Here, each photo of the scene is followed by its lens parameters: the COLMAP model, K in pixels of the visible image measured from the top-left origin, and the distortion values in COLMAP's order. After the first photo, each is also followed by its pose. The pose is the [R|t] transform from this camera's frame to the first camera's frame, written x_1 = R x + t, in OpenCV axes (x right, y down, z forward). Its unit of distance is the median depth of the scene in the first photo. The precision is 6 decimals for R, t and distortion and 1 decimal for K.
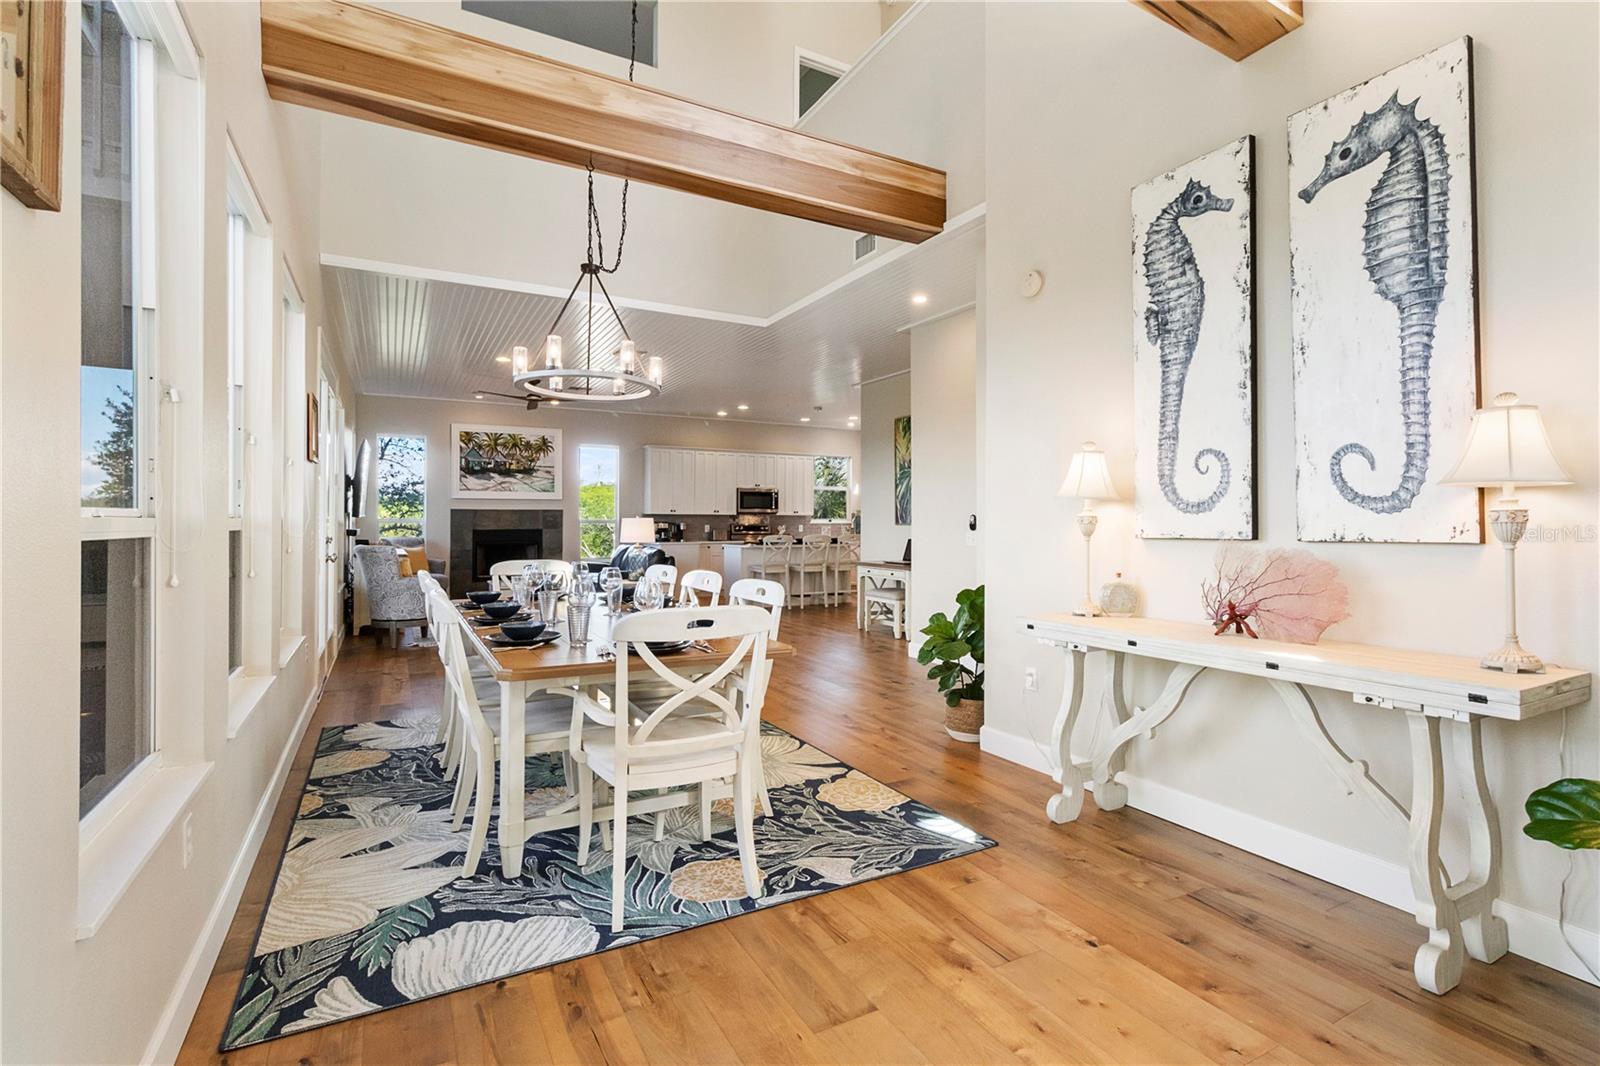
lens RADIAL K [[746.0, 0, 791.1], [0, 746.0, 519.8], [0, 0, 1]] dist [0.004957, -0.000513]
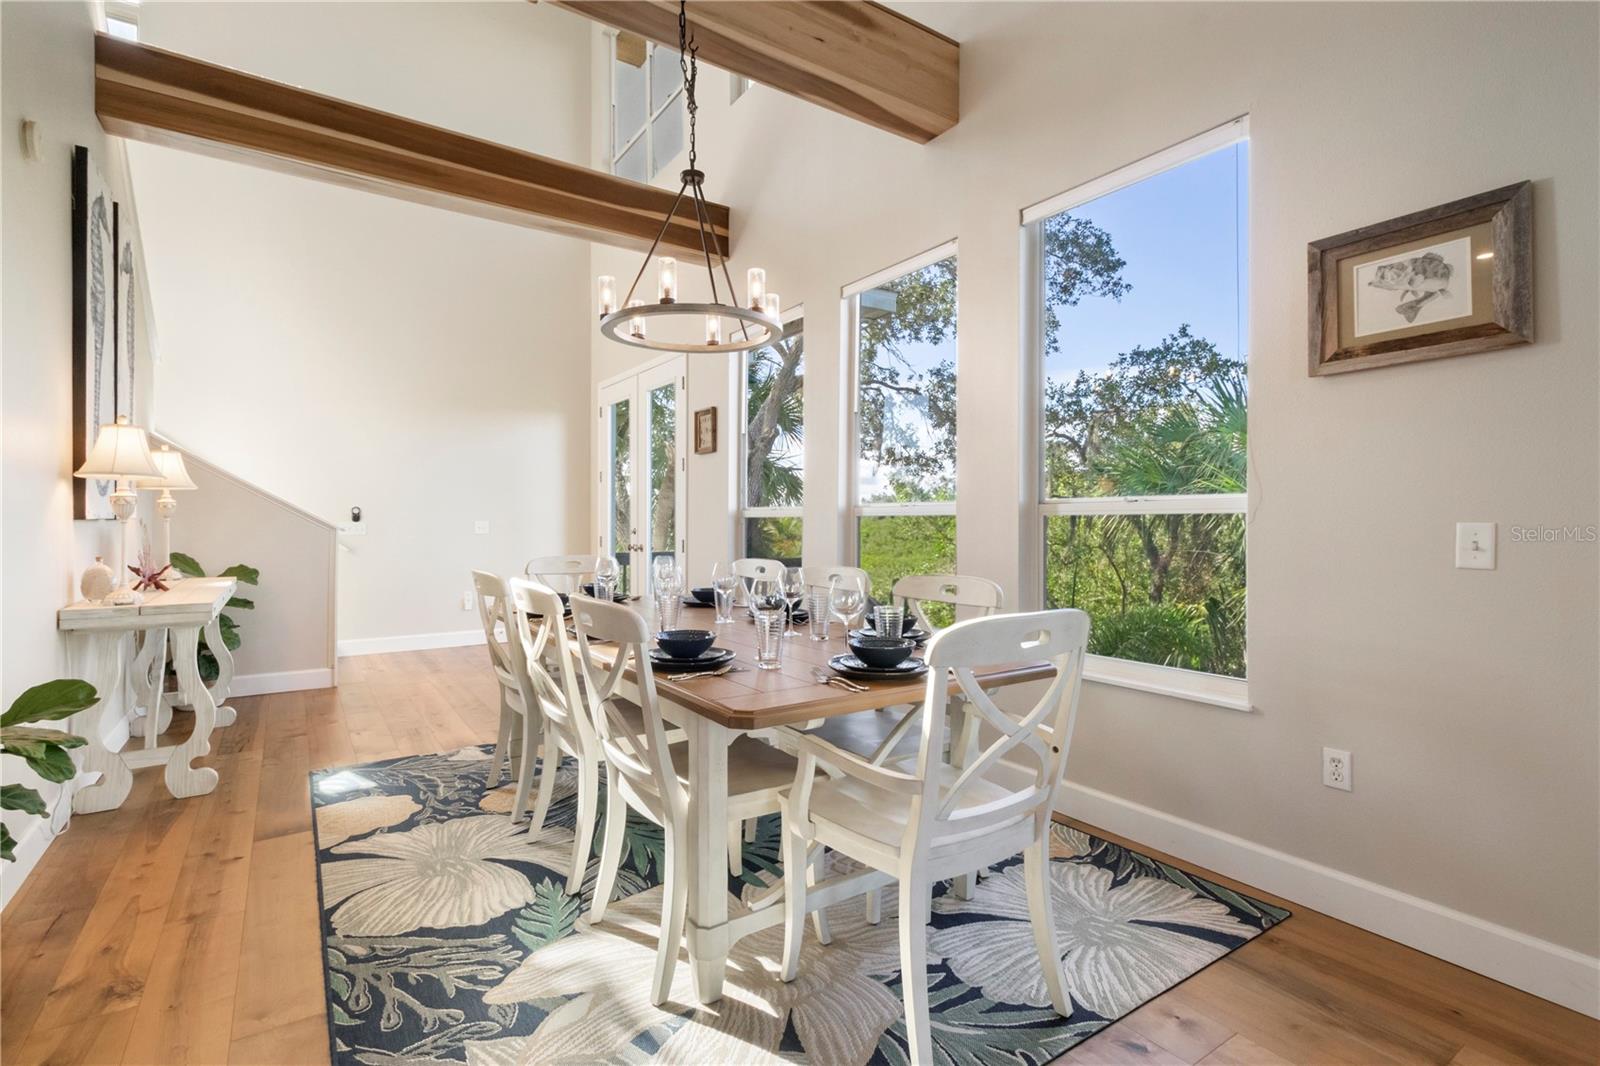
lens RADIAL K [[746.0, 0, 785.9], [0, 746.0, 520.4], [0, 0, 1]] dist [0.004957, -0.000513]
pose [[-0.996265, -0.002497, -0.086312, -0.290075], [-0.002172, 0.999990, -0.003852, 0.022274], [0.086320, -0.003650, -0.996261, 1.720201]]
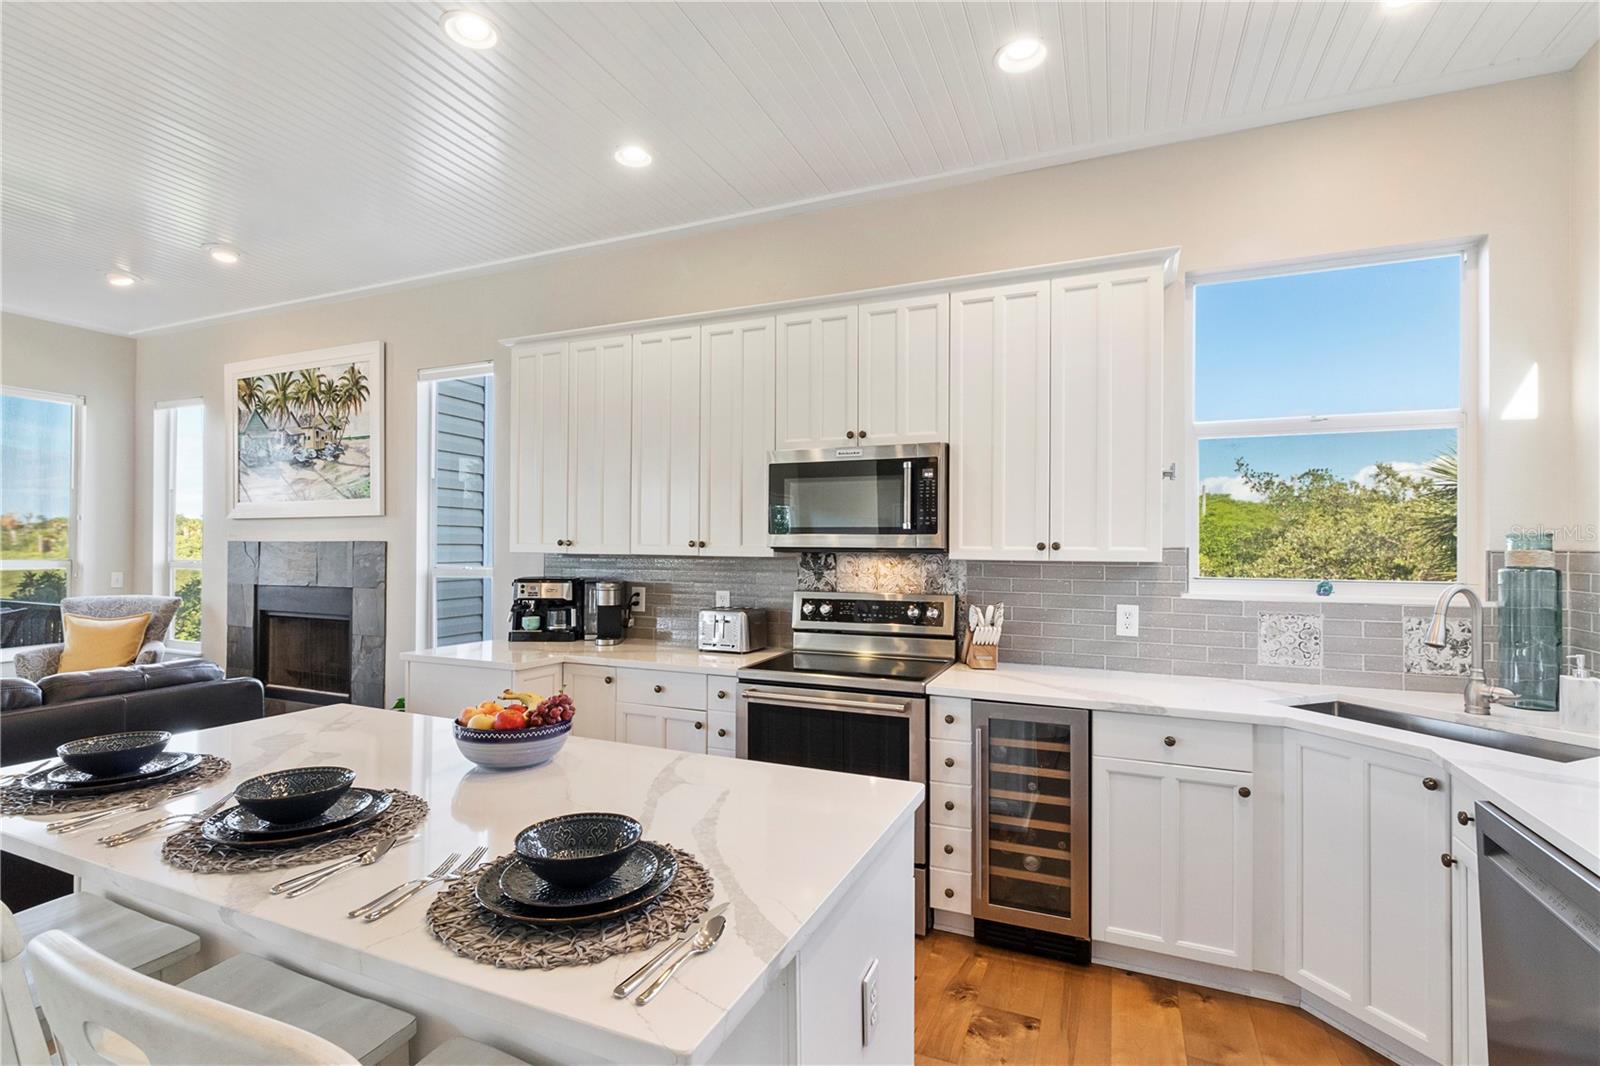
lens RADIAL K [[746.0, 0, 786.6], [0, 746.0, 538.2], [0, 0, 1]] dist [0.004957, -0.000513]
pose [[0.609621, -0.001786, -0.792691, 0.437101], [0.000519, 0.999998, -0.001854, -0.043113], [0.792693, 0.000718, 0.609620, 2.808957]]
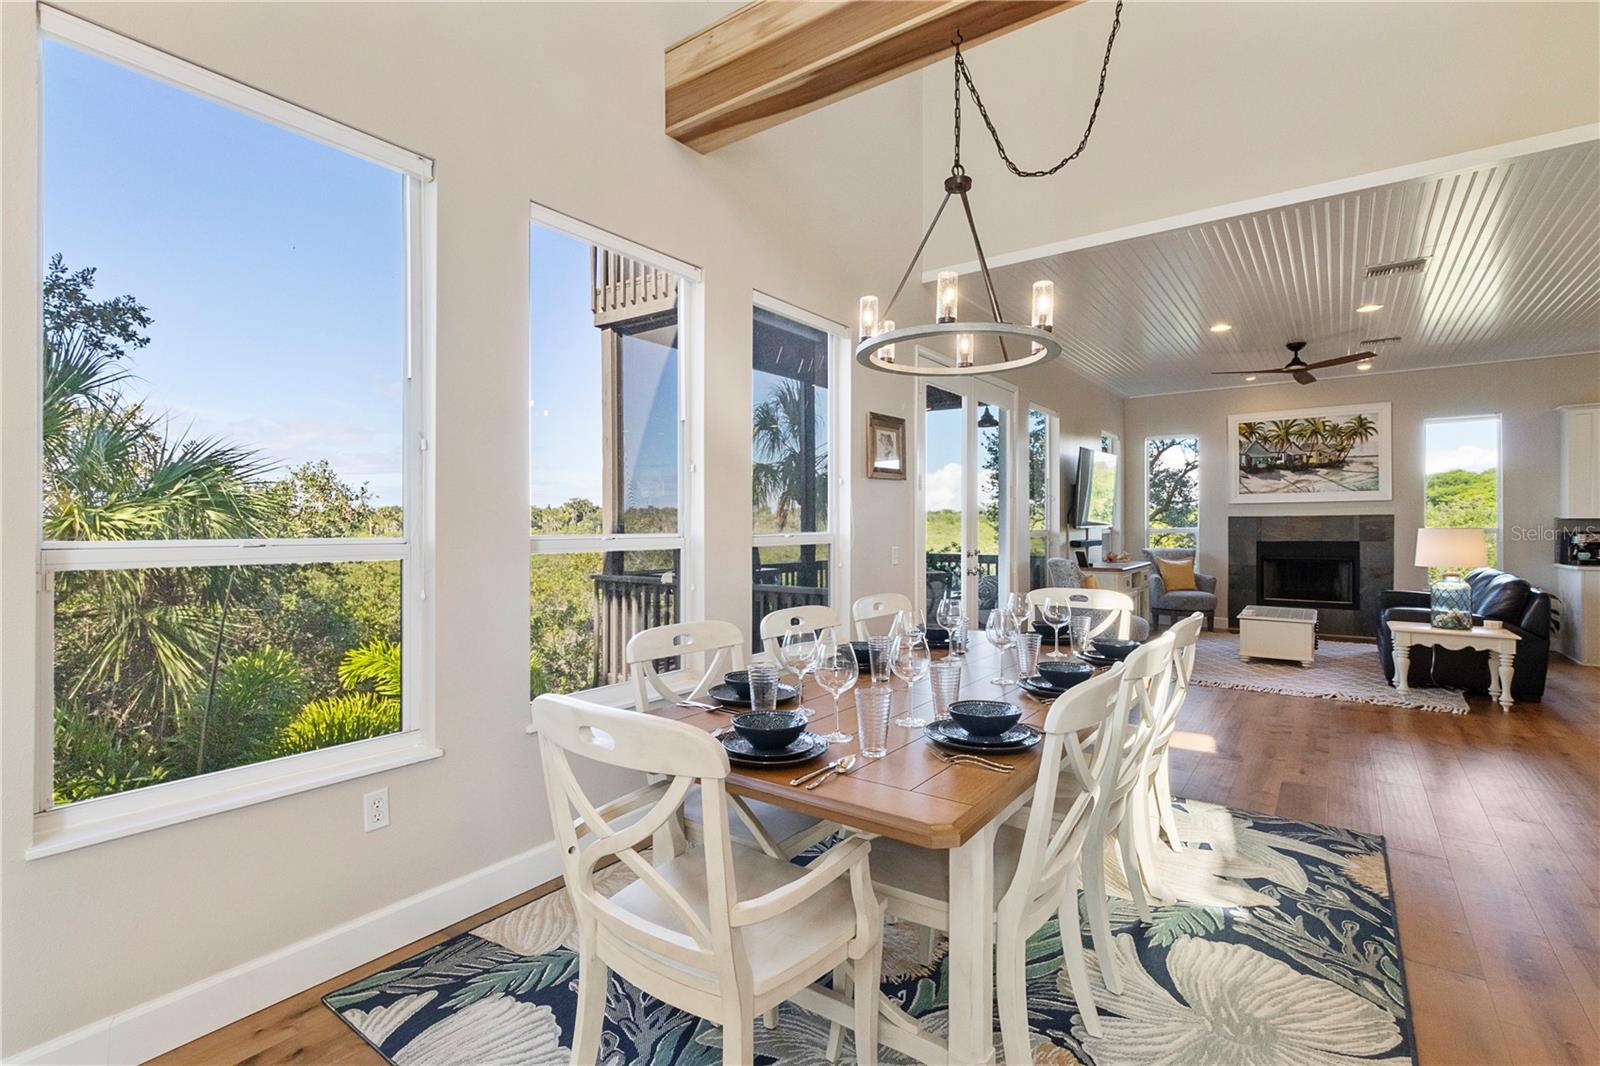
lens RADIAL K [[746.0, 0, 795.9], [0, 746.0, 526.2], [0, 0, 1]] dist [0.004957, -0.000513]
pose [[0.429351, -0.003978, -0.903129, 0.287695], [0.005832, 0.999982, -0.001632, -0.013607], [0.903119, -0.004566, 0.429366, 0.536599]]
